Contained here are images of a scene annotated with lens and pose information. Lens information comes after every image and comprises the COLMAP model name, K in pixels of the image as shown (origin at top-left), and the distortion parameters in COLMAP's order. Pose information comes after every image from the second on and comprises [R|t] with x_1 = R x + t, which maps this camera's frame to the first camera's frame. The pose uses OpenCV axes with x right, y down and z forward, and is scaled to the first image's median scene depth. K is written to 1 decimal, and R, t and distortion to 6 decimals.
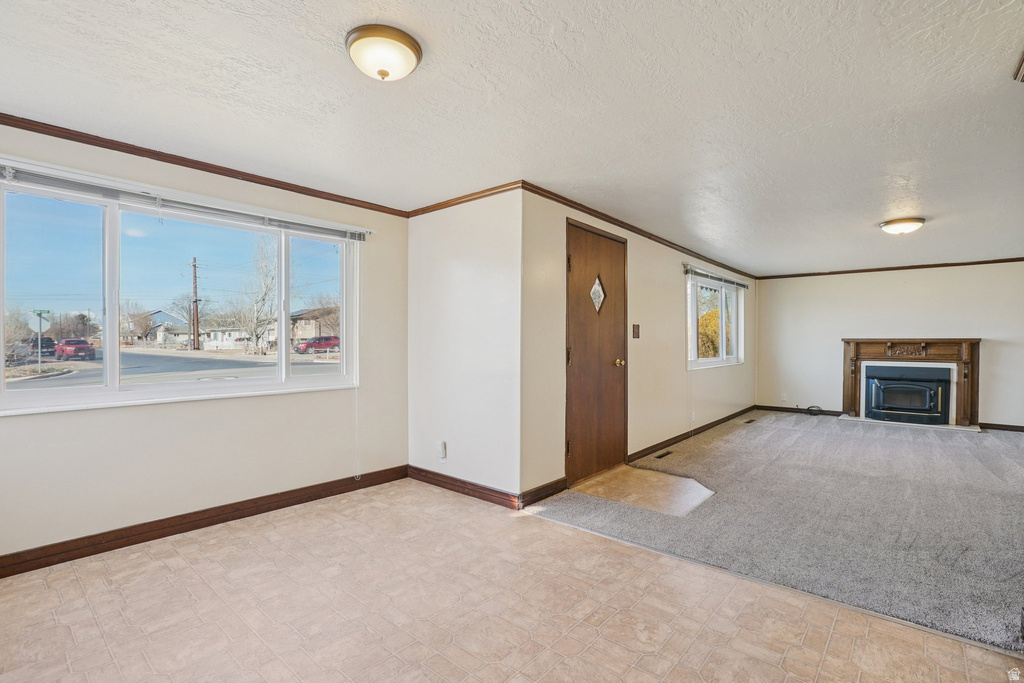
lens RADIAL K [[473.1, 0, 521.6], [0, 473.1, 345.8], [0, 0, 1]] dist [-0.049422, 0.015992]
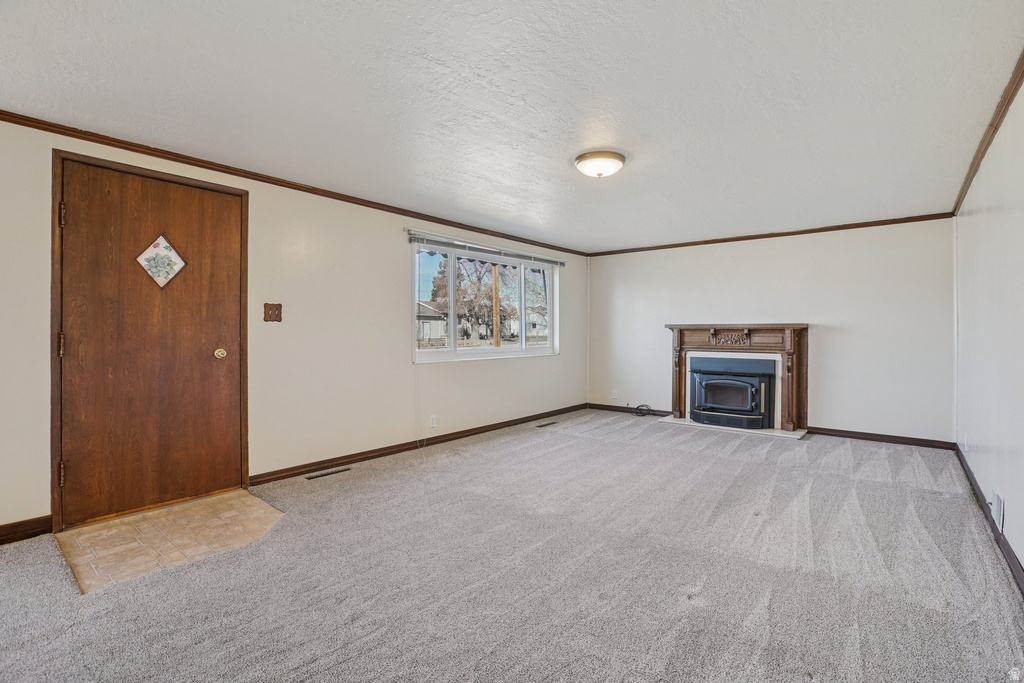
lens RADIAL K [[471.1, 0, 522.8], [0, 471.1, 328.8], [0, 0, 1]] dist [-0.038855, 0.000910]
pose [[0.999692, -0.000728, 0.024803, 0.463132], [0.001134, 0.999865, -0.016368, 0.006151], [-0.024787, 0.016391, 0.999558, 0.177324]]
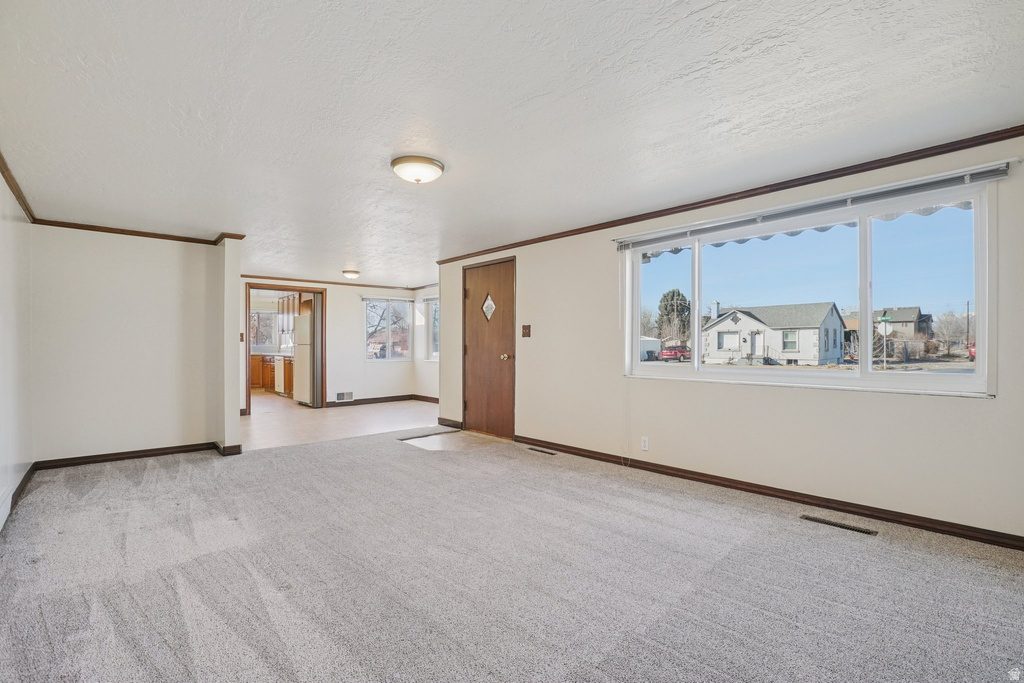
lens RADIAL K [[473.1, 0, 521.6], [0, 473.1, 345.8], [0, 0, 1]] dist [-0.049422, 0.015992]
pose [[-0.120565, 0.000318, -0.992705, 1.018255], [-0.008208, 0.999965, 0.001317, 0.002580], [0.992671, 0.008306, -0.120558, 0.832441]]
